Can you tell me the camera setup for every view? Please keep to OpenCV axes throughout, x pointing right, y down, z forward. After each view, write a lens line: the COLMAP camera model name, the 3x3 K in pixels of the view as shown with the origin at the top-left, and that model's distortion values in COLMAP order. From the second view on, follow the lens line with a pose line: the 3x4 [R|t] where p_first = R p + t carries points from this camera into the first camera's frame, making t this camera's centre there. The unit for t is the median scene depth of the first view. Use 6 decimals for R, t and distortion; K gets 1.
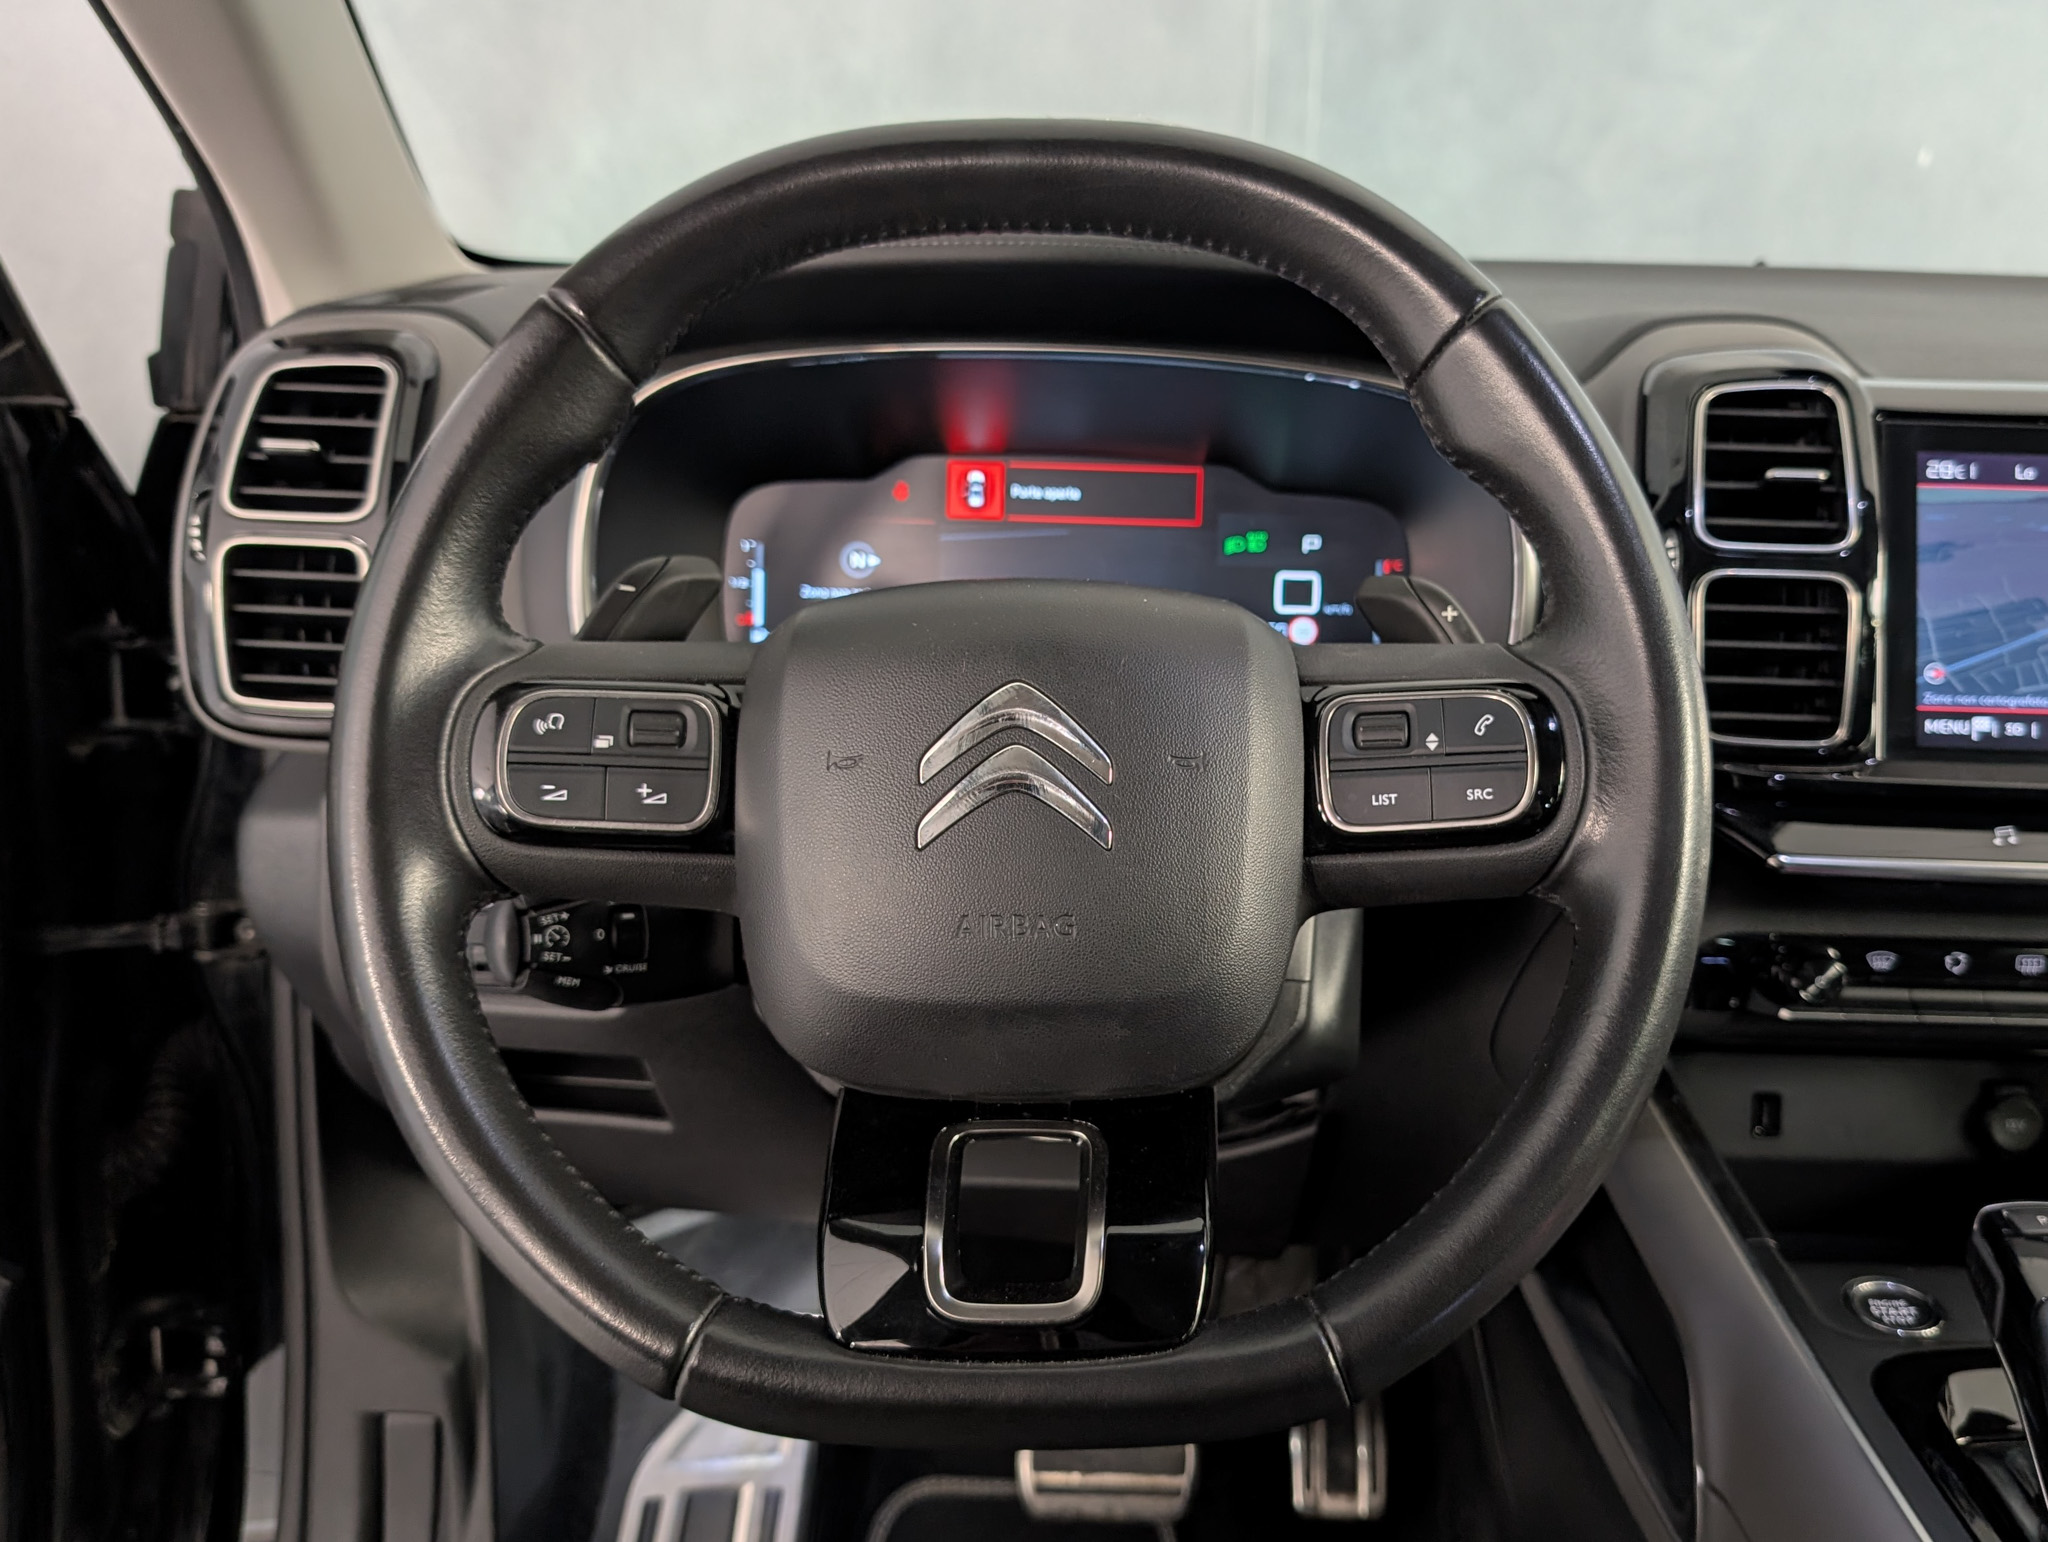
lens RADIAL K [[1889.5, 0, 1142.2], [0, 1889.5, 763.6], [0, 0, 1]] dist [0.036084, -0.001924]
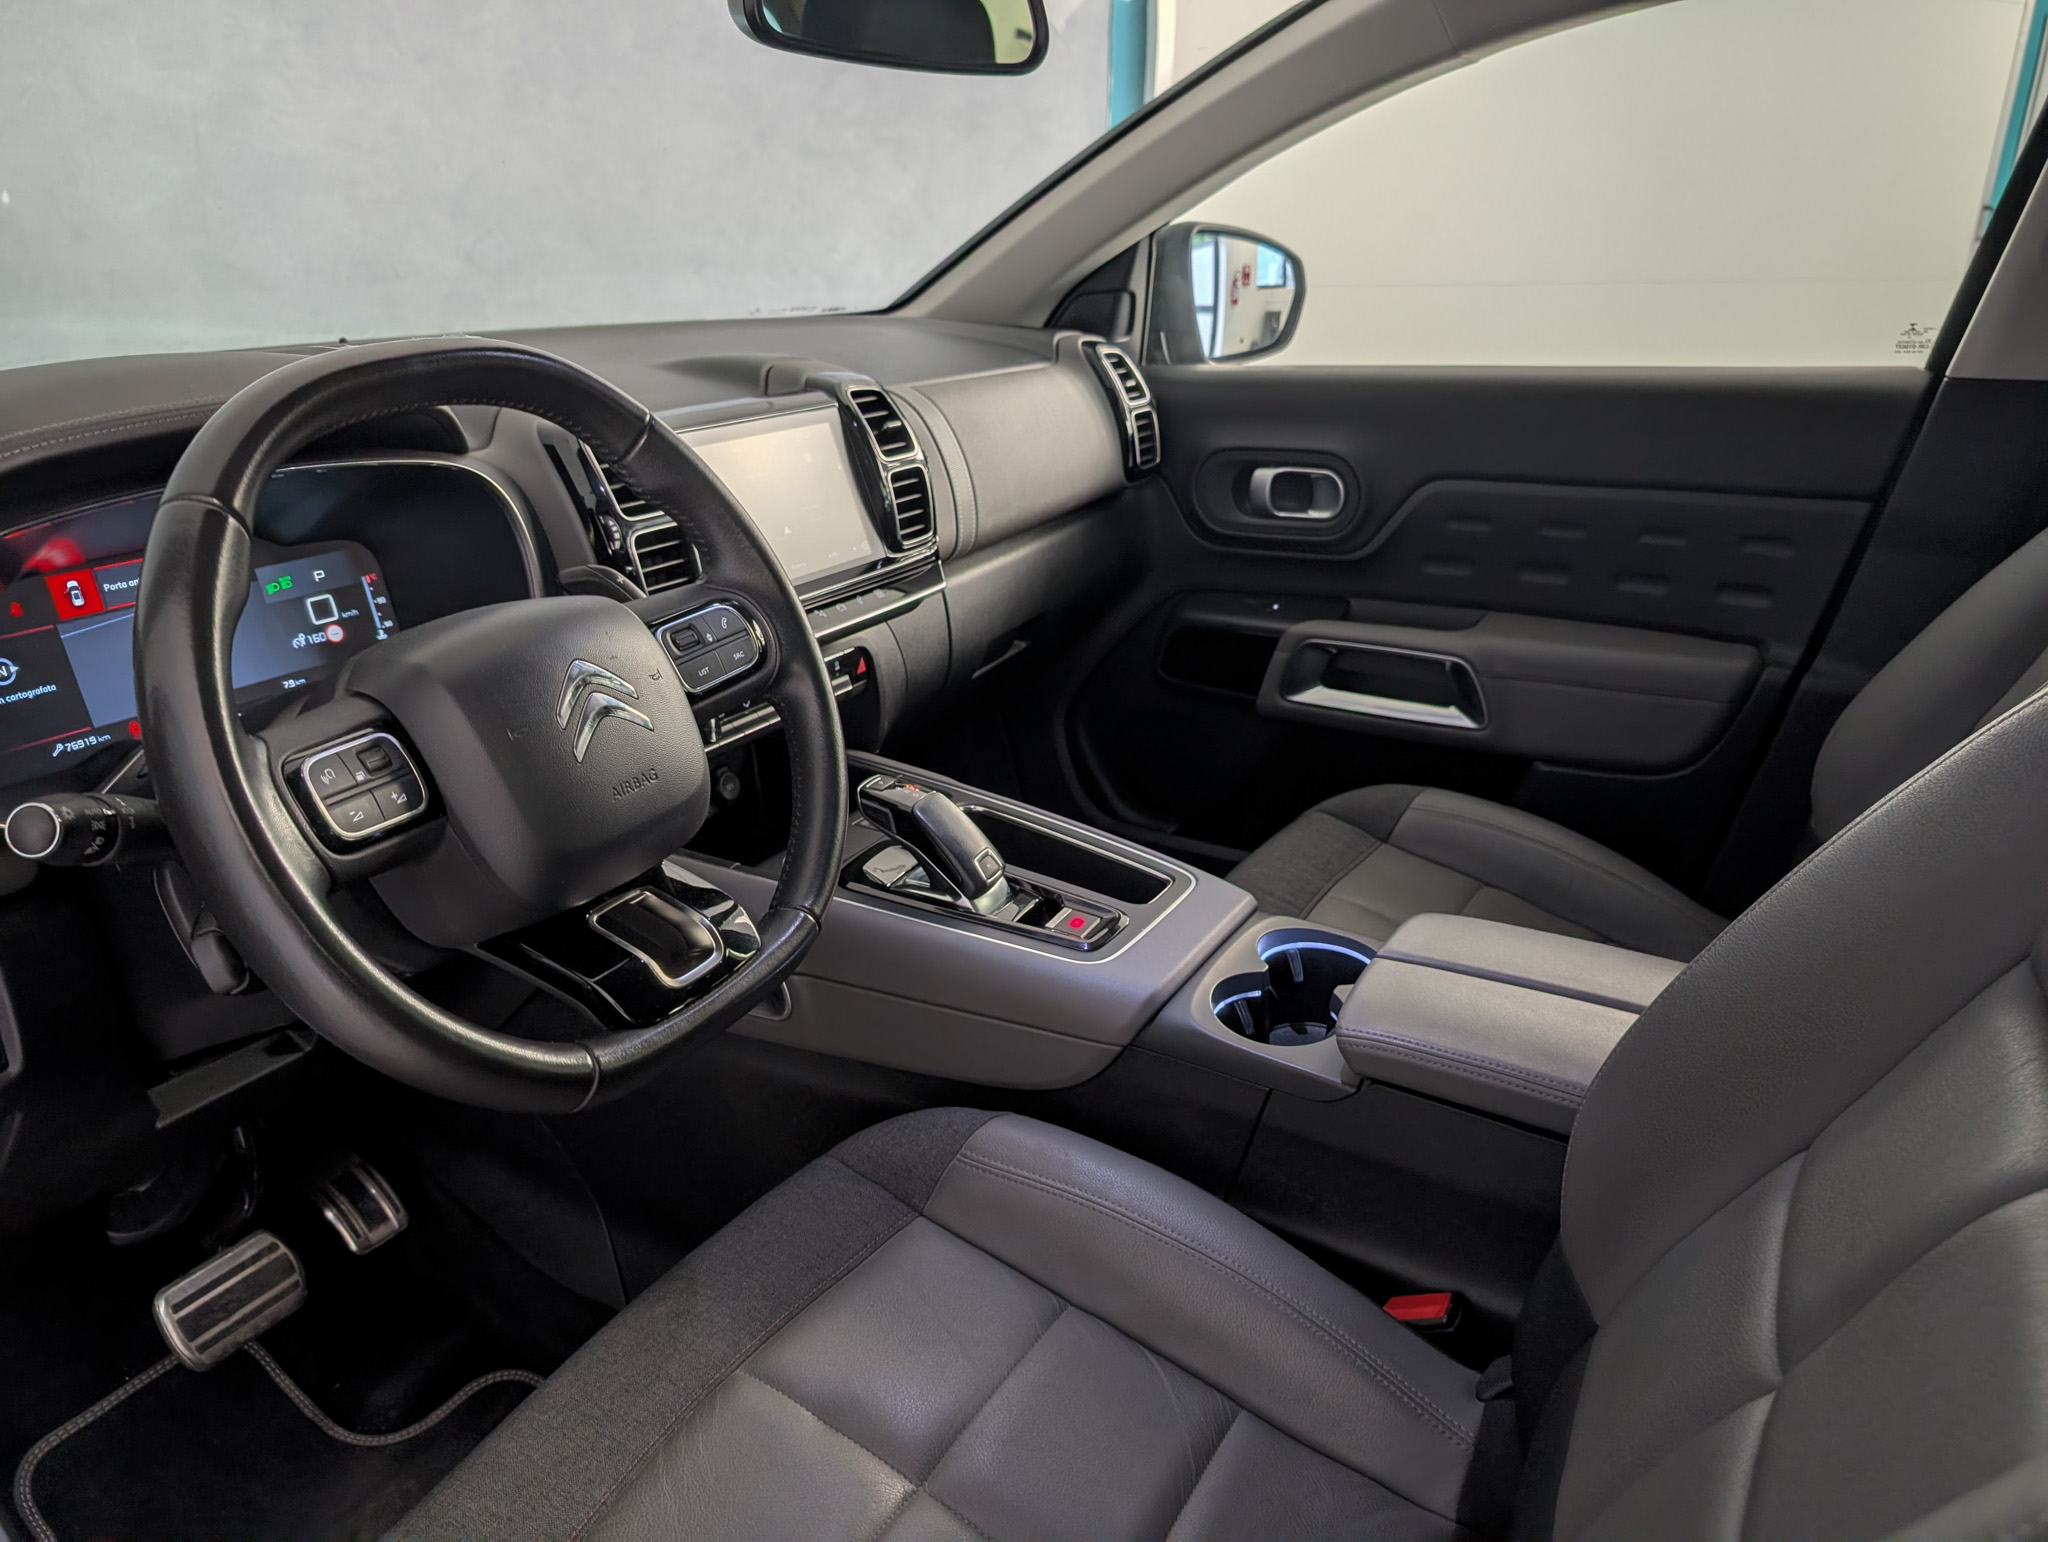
lens RADIAL K [[1486.1, 0, 1058.6], [0, 1486.1, 769.1], [0, 0, 1]] dist [-0.003003, -0.004458]
pose [[0.468549, -0.331301, 0.818963, -0.760080], [0.255797, 0.938186, 0.233184, -0.115720], [-0.845594, 0.100230, 0.524332, -0.090243]]
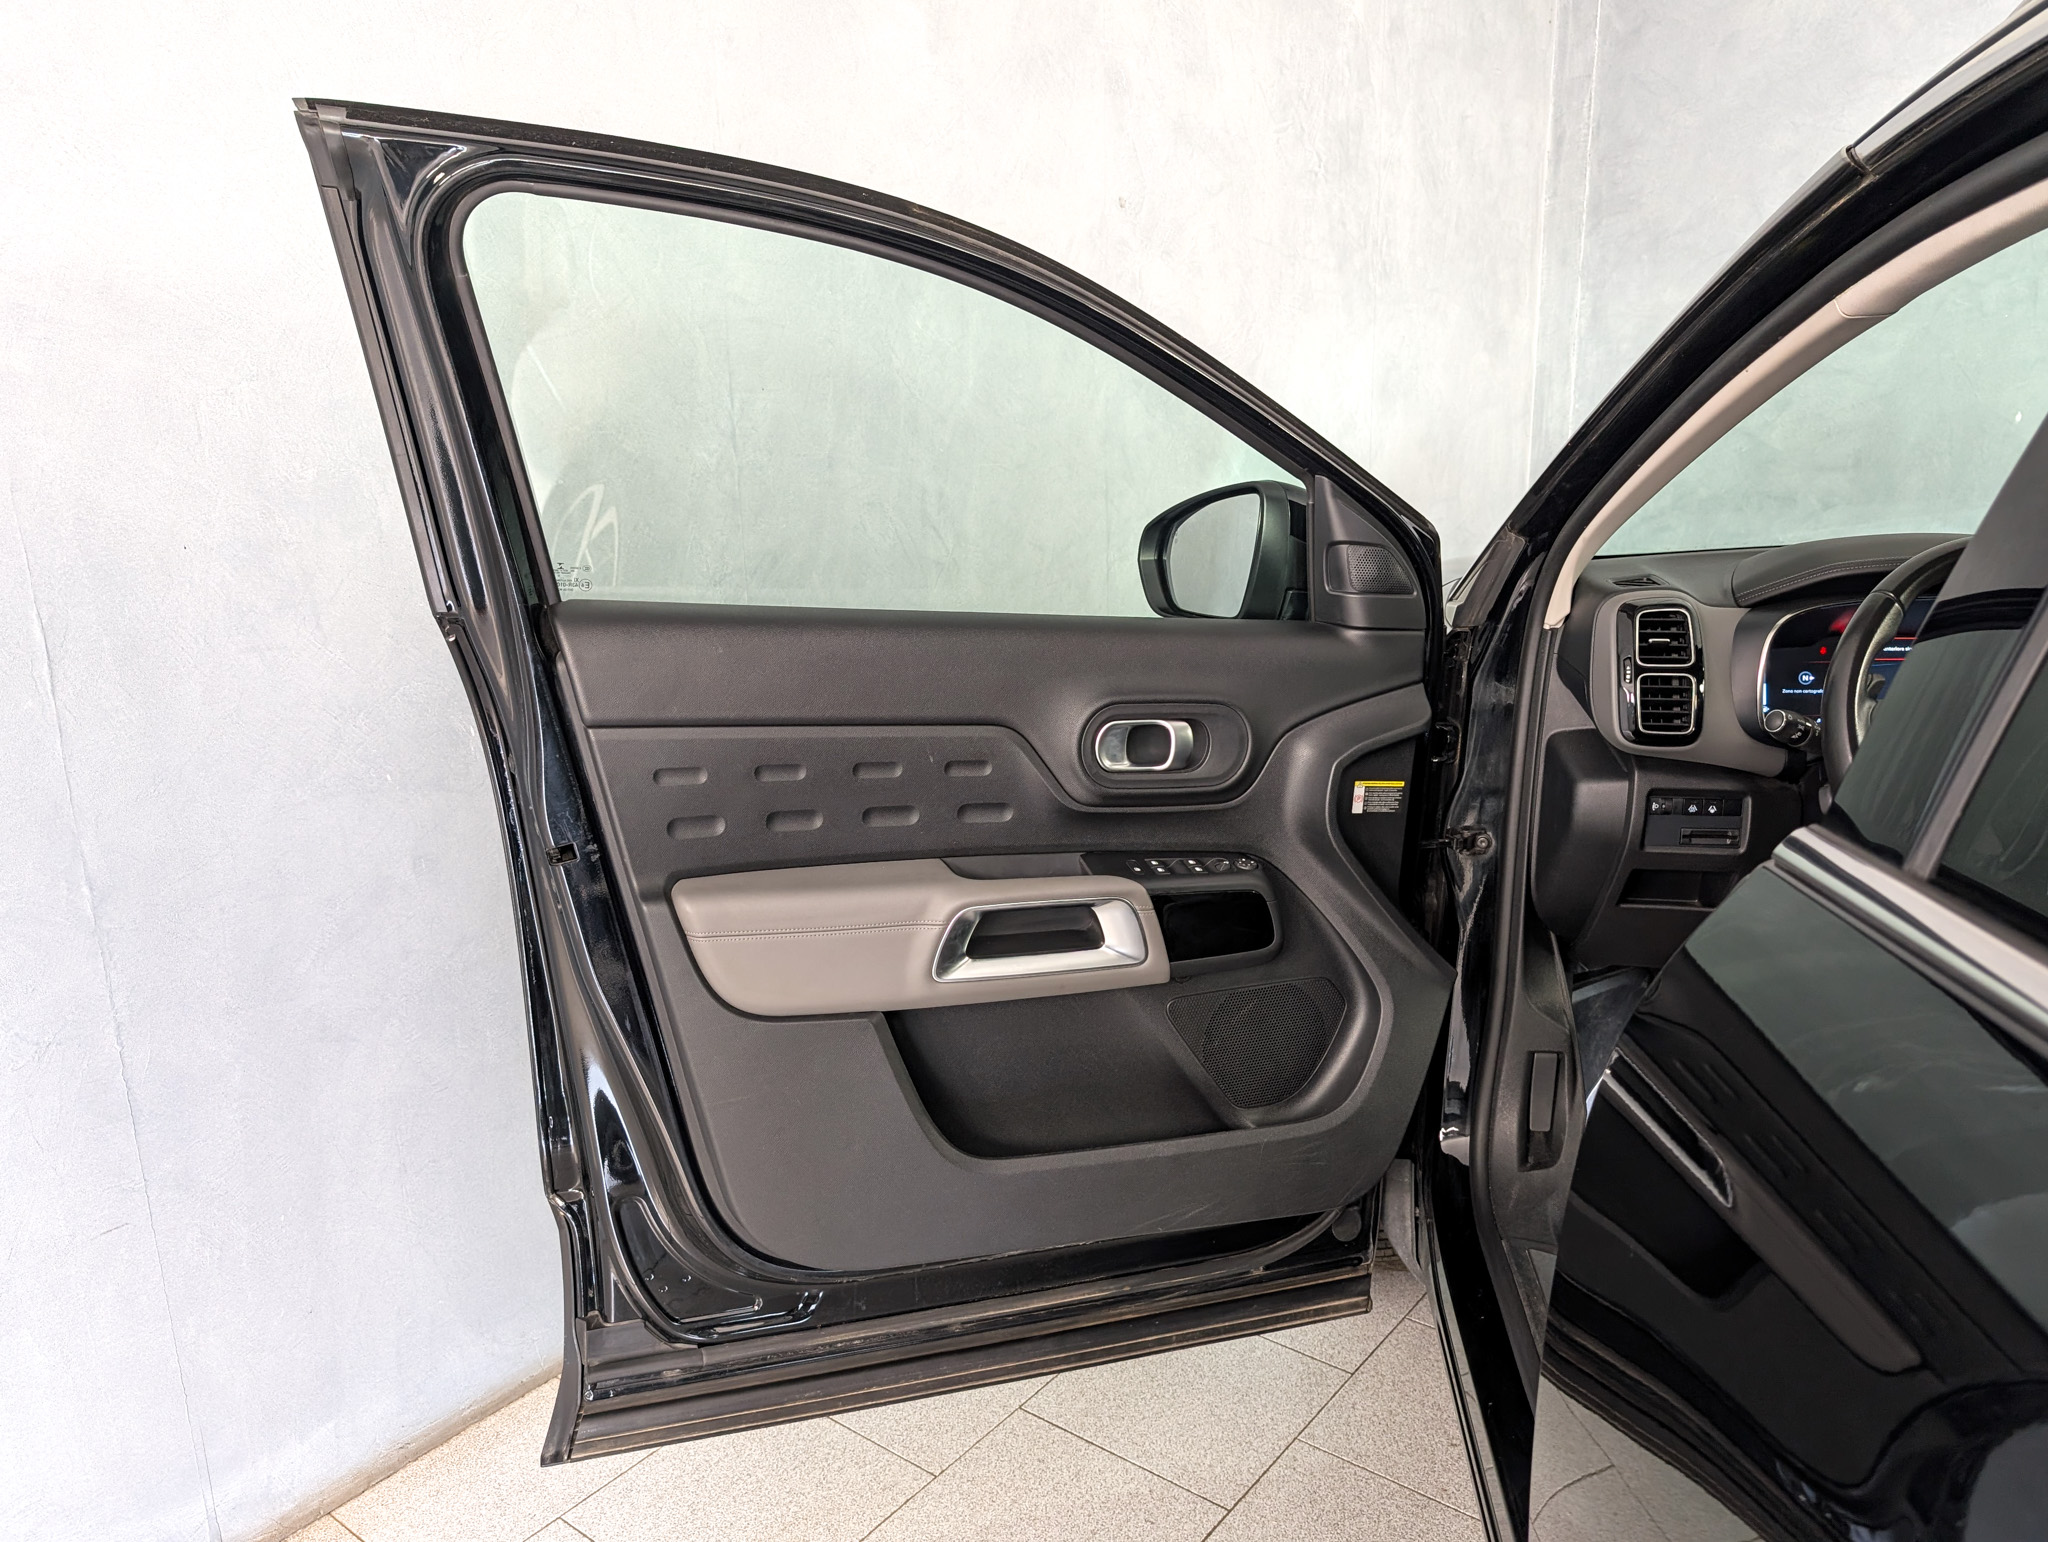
lens RADIAL K [[1546.7, 0, 1026.9], [0, 1546.7, 779.6], [0, 0, 1]] dist [0.006853, -0.004794]
pose [[0.993692, -0.020065, -0.110336, -1.143193], [0.013711, 0.998220, -0.058045, 0.158888], [0.111304, 0.056166, 0.992198, -1.376736]]
